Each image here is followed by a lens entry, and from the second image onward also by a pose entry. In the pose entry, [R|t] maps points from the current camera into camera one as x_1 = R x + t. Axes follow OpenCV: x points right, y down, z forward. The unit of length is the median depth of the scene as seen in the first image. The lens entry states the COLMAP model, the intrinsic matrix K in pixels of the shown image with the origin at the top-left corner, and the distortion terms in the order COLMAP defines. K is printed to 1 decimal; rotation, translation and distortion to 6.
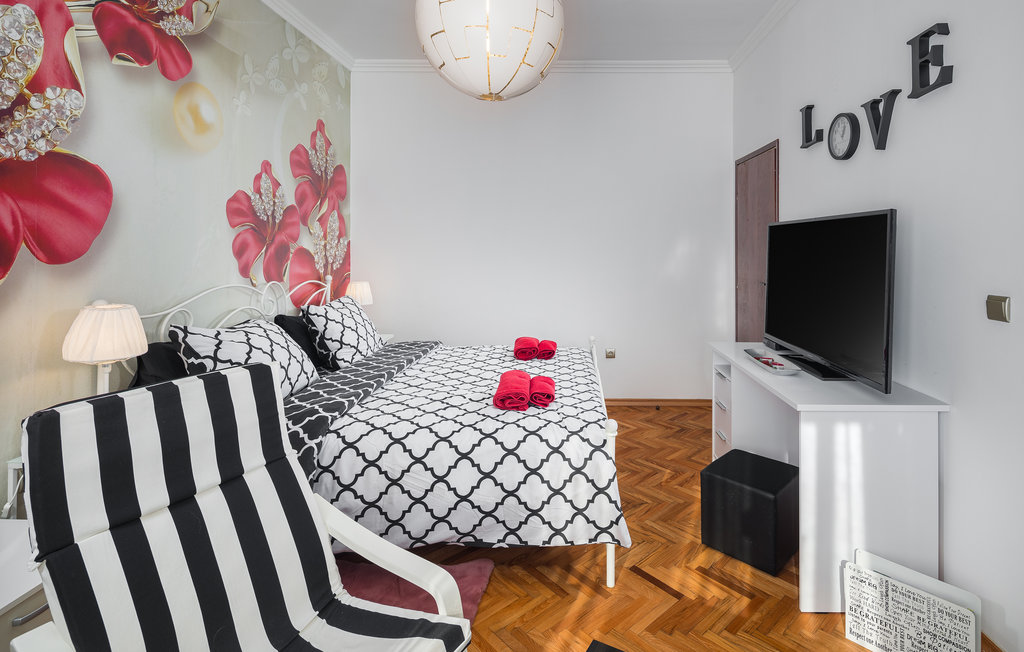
lens RADIAL K [[495.6, 0, 560.7], [0, 495.6, 255.3], [0, 0, 1]] dist [0.002470, 0.000365]
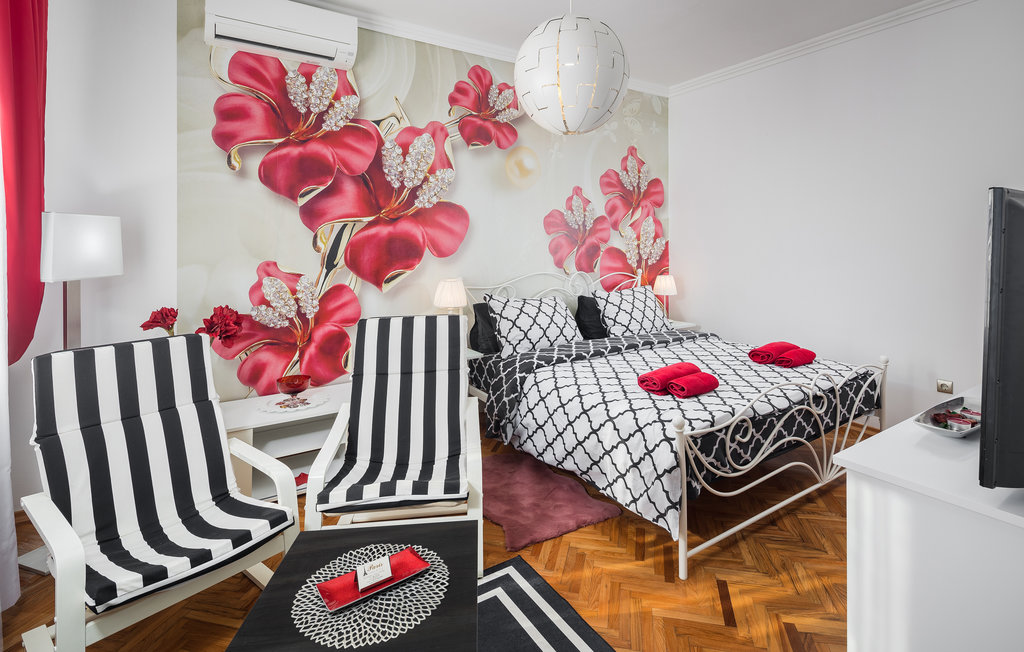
lens RADIAL K [[495.6, 0, 560.7], [0, 495.6, 255.3], [0, 0, 1]] dist [0.002470, 0.000365]
pose [[0.584314, 0.011956, -0.811440, 0.554287], [-0.004288, 0.999923, 0.011646, -0.010192], [0.811517, -0.003325, 0.584320, 0.138224]]
